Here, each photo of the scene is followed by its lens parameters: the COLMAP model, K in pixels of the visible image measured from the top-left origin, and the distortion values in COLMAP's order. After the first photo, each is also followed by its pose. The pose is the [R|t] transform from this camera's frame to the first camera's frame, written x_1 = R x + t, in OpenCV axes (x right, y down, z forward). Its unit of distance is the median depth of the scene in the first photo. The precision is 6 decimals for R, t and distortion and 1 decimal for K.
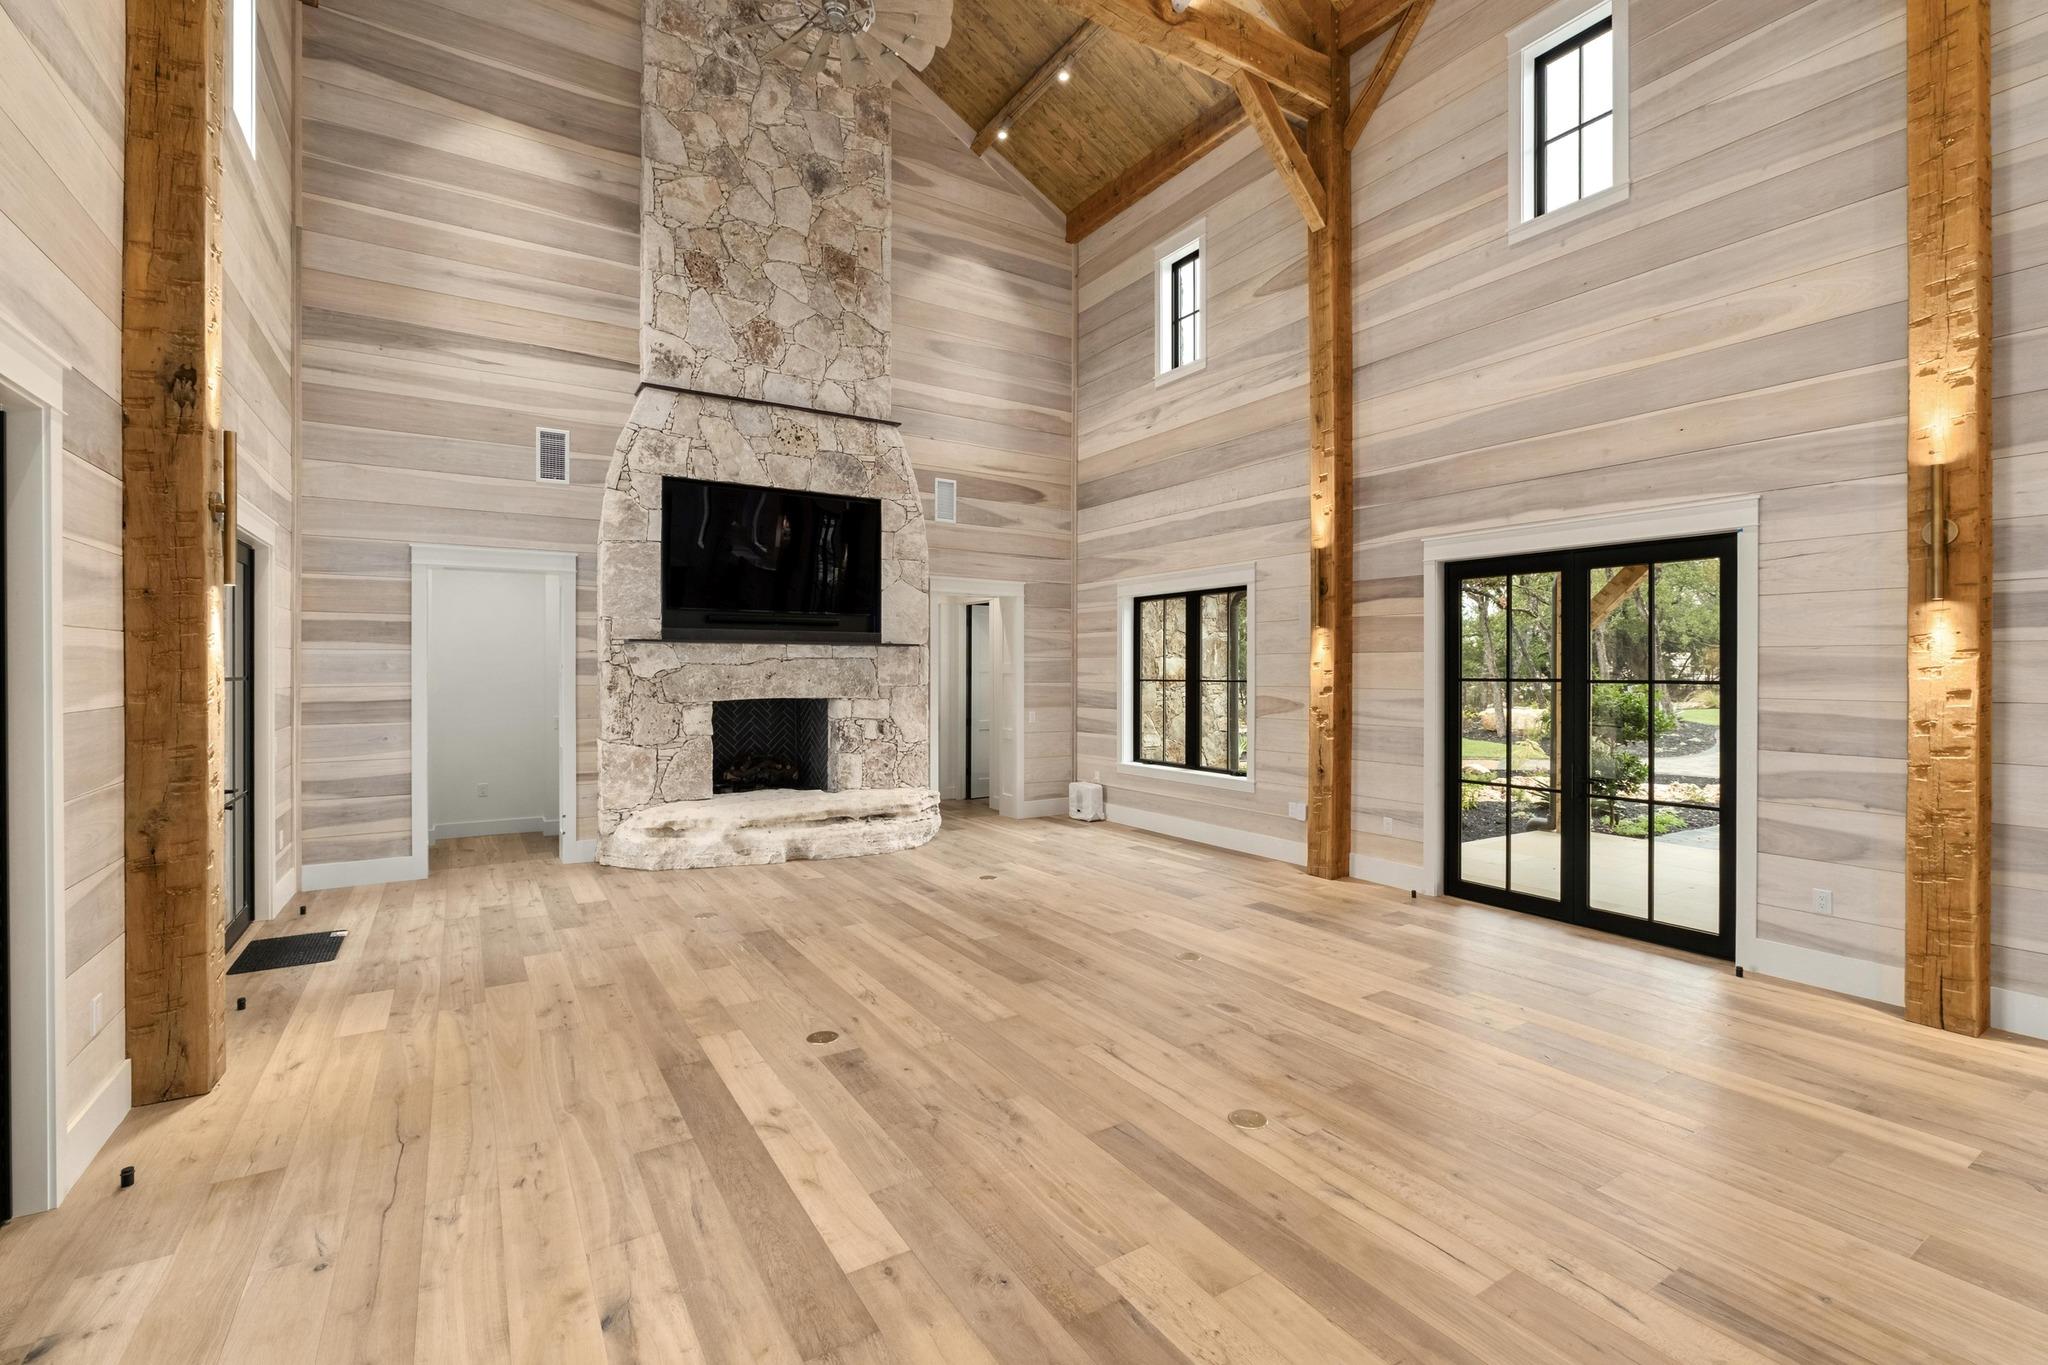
lens RADIAL K [[897.8, 0, 1031.3], [0, 897.8, 666.8], [0, 0, 1]] dist [-0.009243, 0.002285]
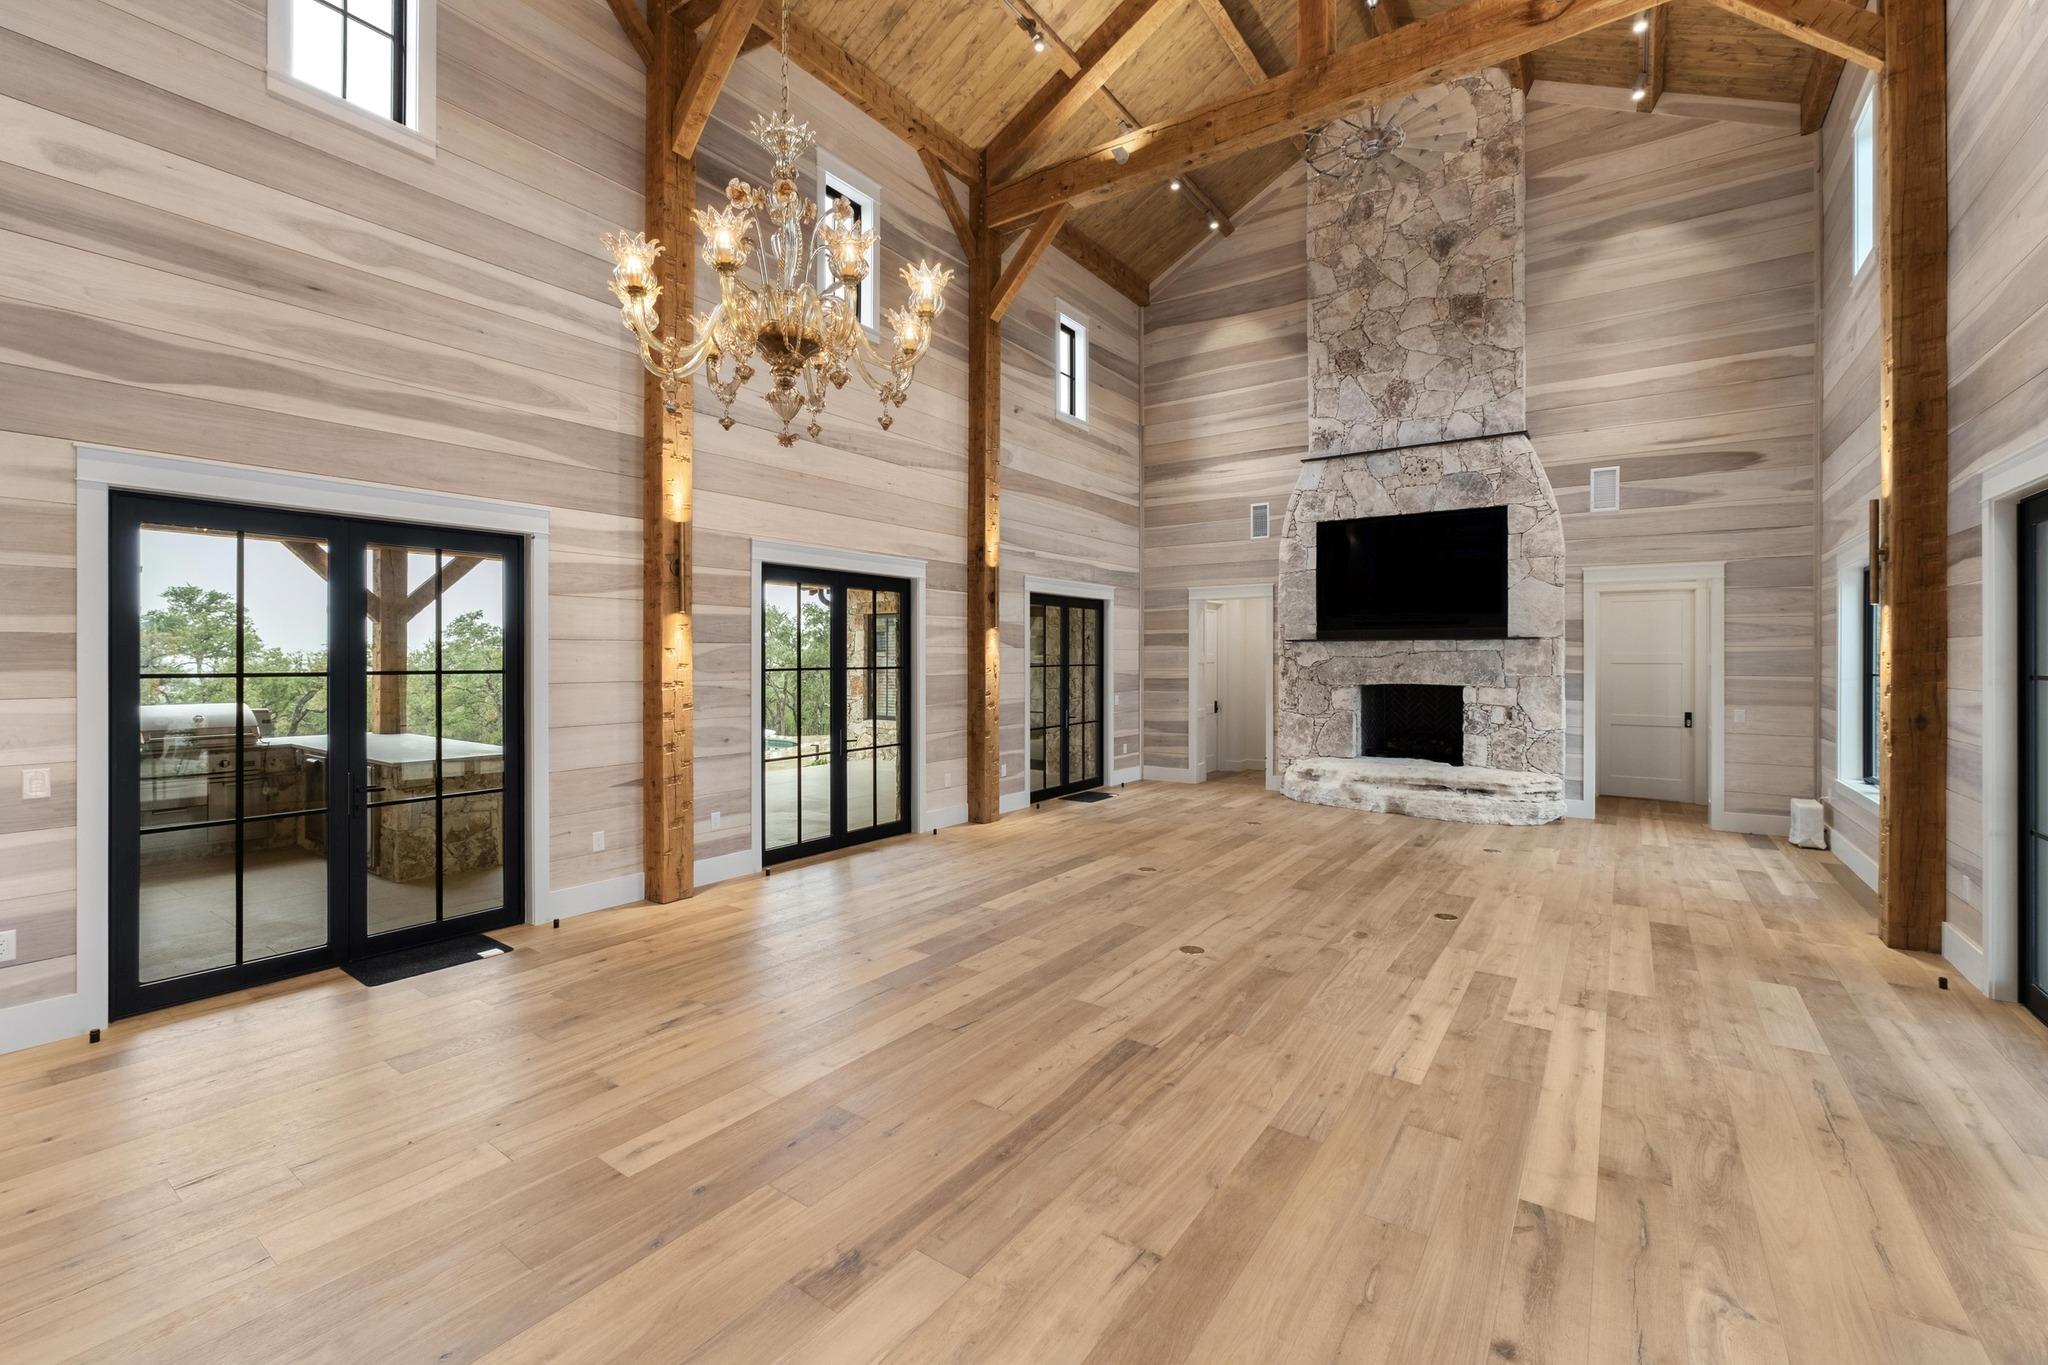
lens RADIAL K [[860.3, 0, 1028.9], [0, 860.3, 653.9], [0, 0, 1]] dist [-0.009451, 0.001873]
pose [[0.383554, -0.006871, -0.923493, 0.658027], [0.003484, 0.999976, -0.005993, -0.001451], [0.923512, -0.000919, 0.383569, 0.070560]]
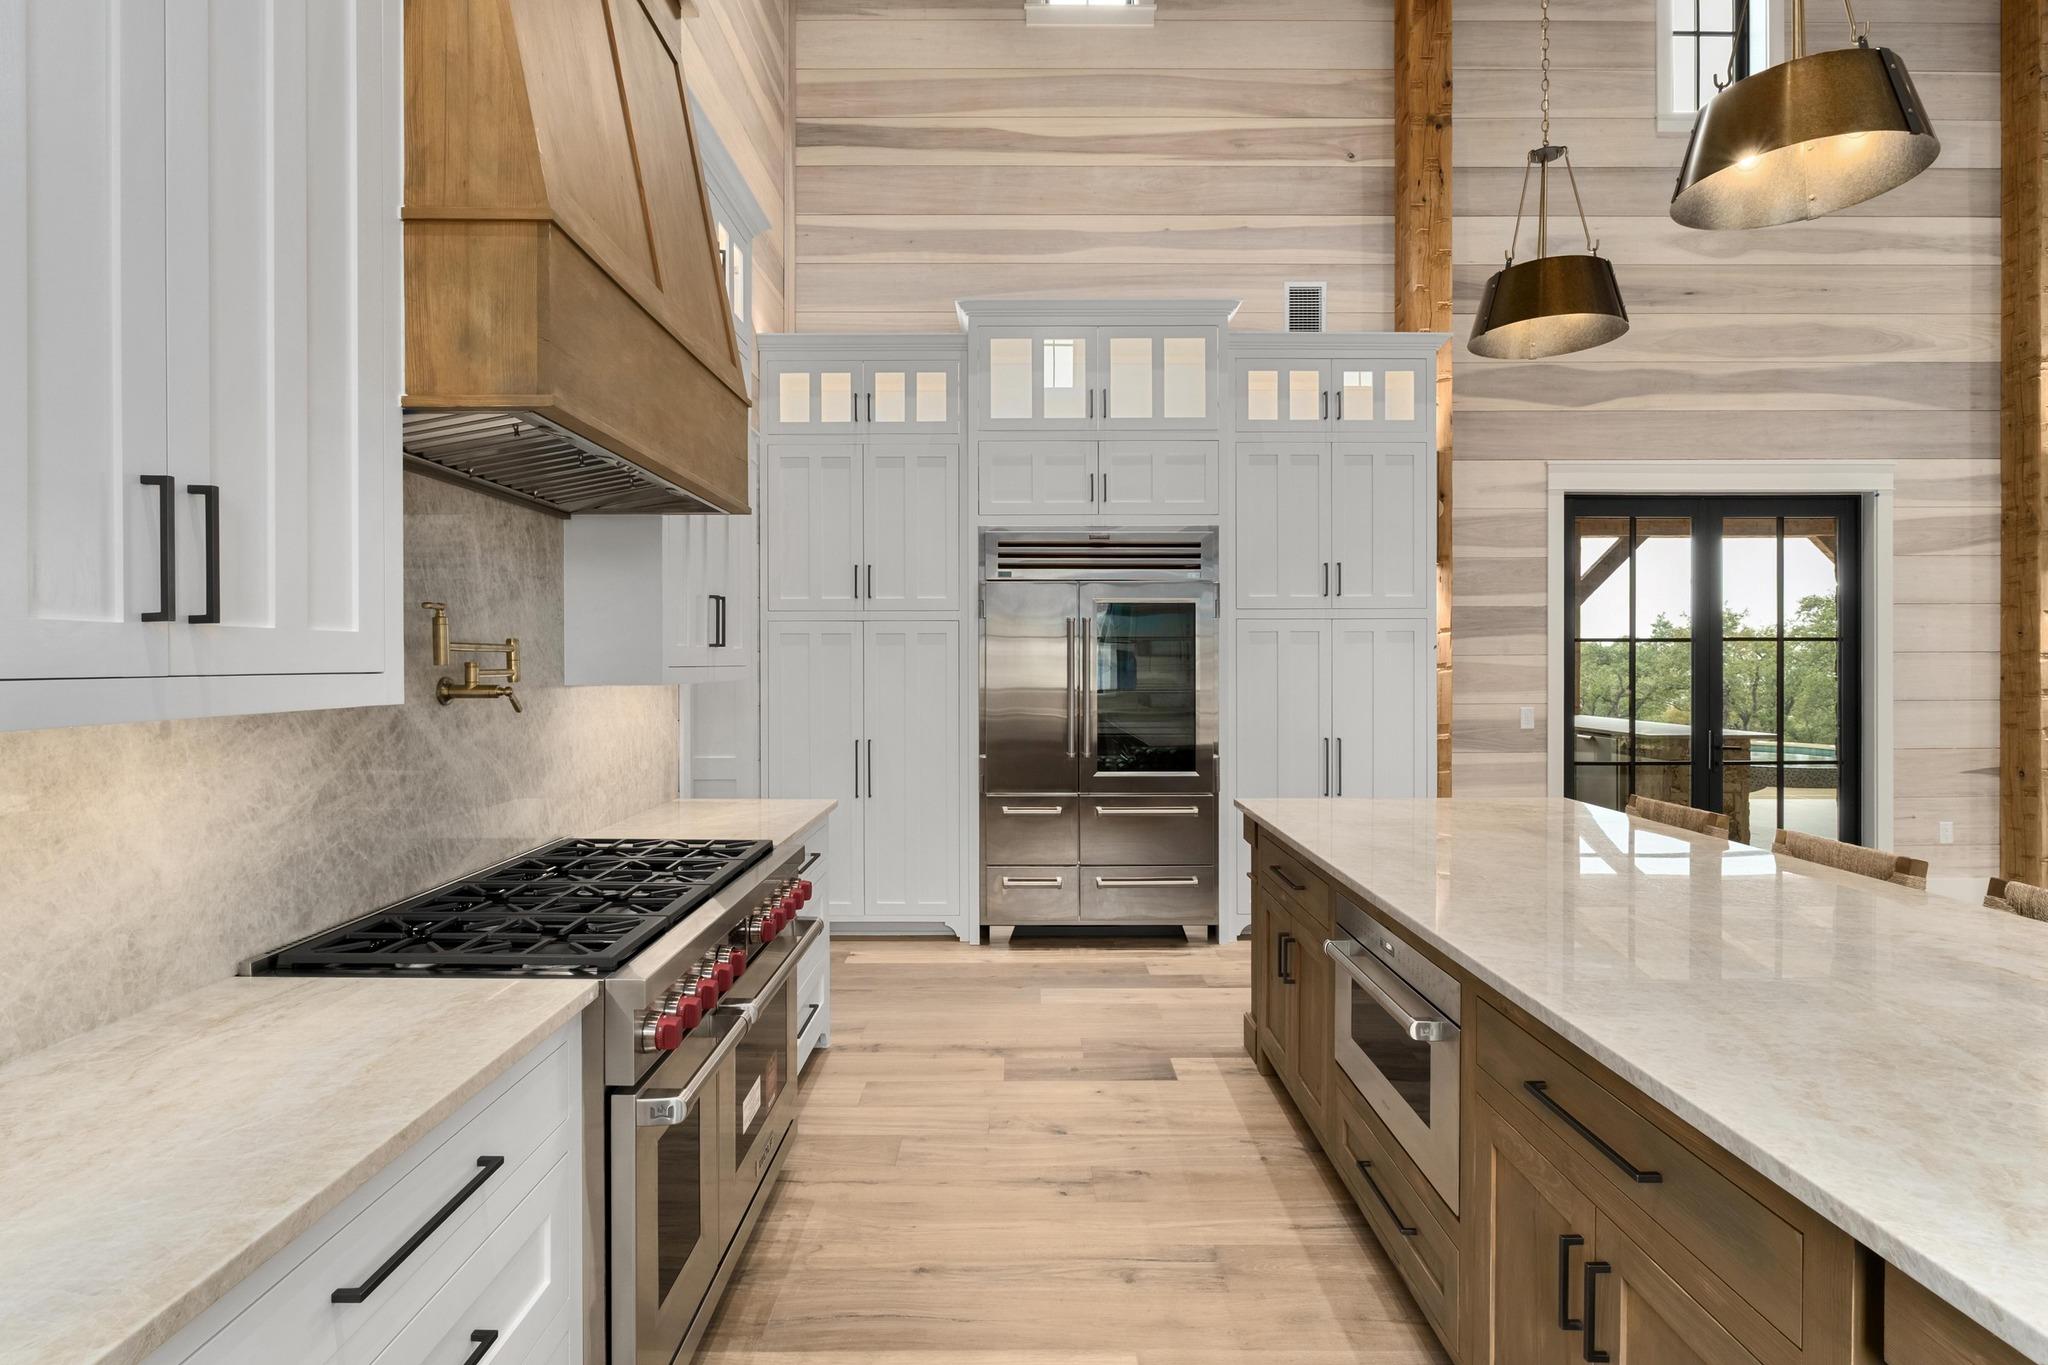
lens RADIAL K [[1010.7, 0, 1023.6], [0, 1010.7, 662.7], [0, 0, 1]] dist [-0.011519, 0.001051]
pose [[-0.542993, 0.001381, -0.839736, 0.861584], [0.003219, 0.999995, -0.000437, 0.025104], [0.839731, -0.002941, -0.542995, -0.178601]]
